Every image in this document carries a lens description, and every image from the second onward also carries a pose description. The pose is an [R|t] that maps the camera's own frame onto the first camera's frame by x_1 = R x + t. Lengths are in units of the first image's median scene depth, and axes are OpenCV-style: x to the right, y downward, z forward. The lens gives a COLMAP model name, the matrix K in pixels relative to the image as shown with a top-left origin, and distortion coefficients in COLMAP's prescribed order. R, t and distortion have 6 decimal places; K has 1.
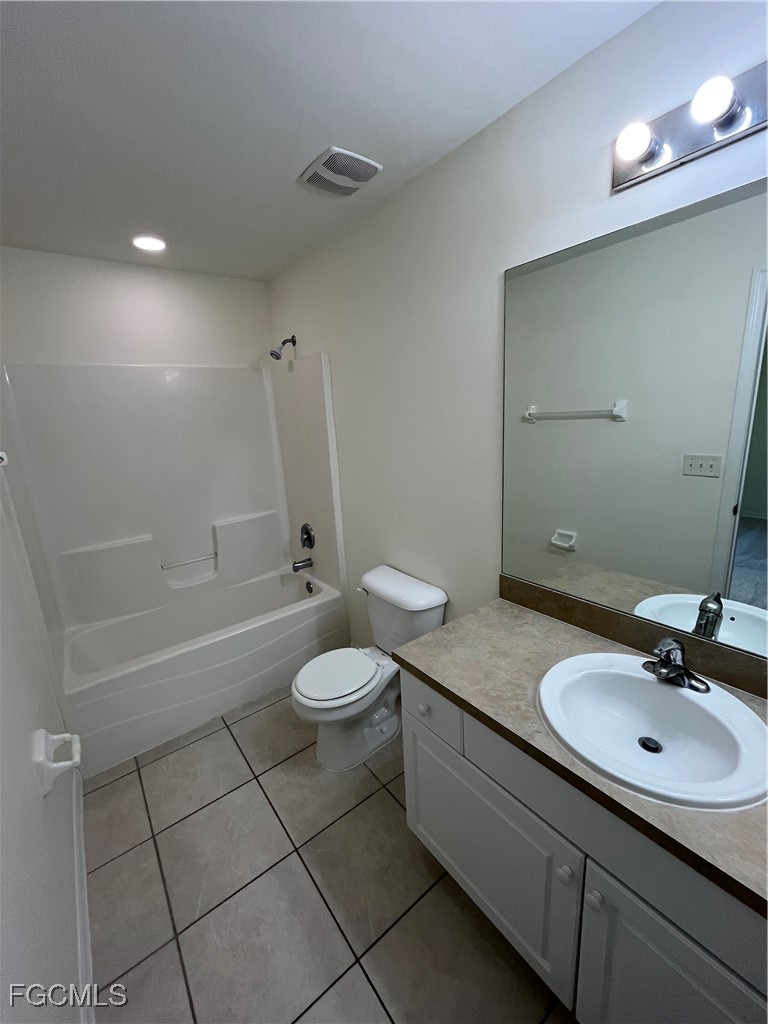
lens RADIAL K [[416.6, 0, 385.1], [0, 416.6, 511.8], [0, 0, 1]] dist [-0.002412, 0.000840]
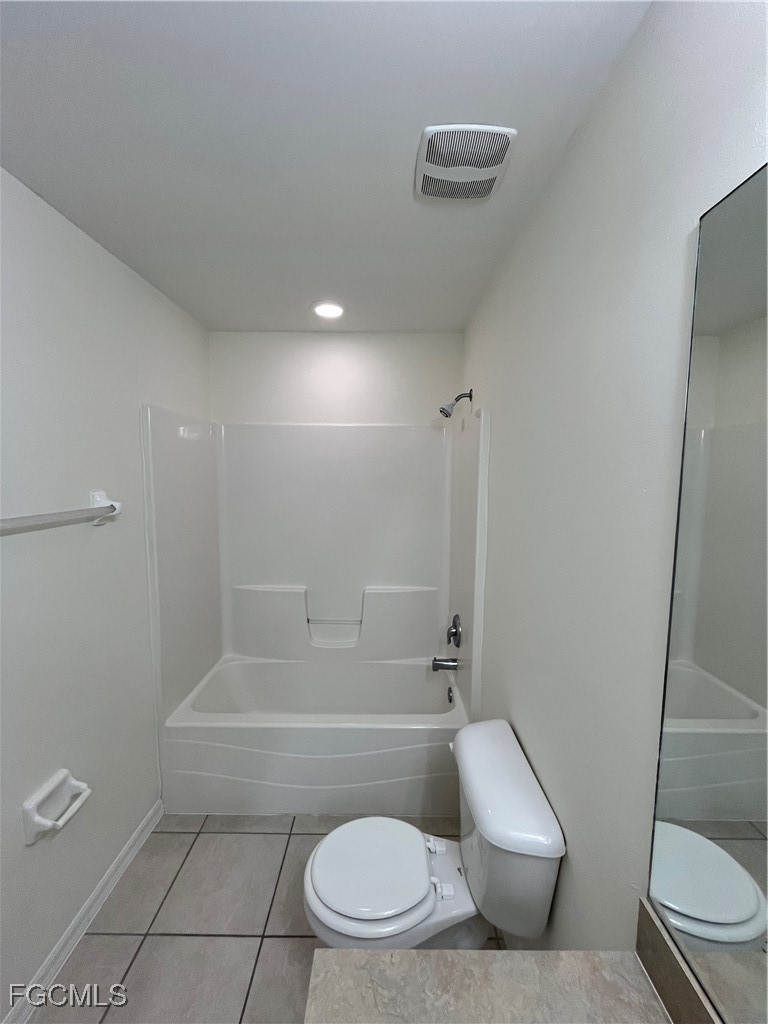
lens RADIAL K [[416.6, 0, 382.8], [0, 416.6, 510.8], [0, 0, 1]] dist [-0.002412, 0.000840]
pose [[0.784266, 0.124272, -0.607852, 0.180922], [-0.197430, 0.978794, -0.054620, -0.109461], [0.588174, 0.162845, 0.792170, 0.285496]]
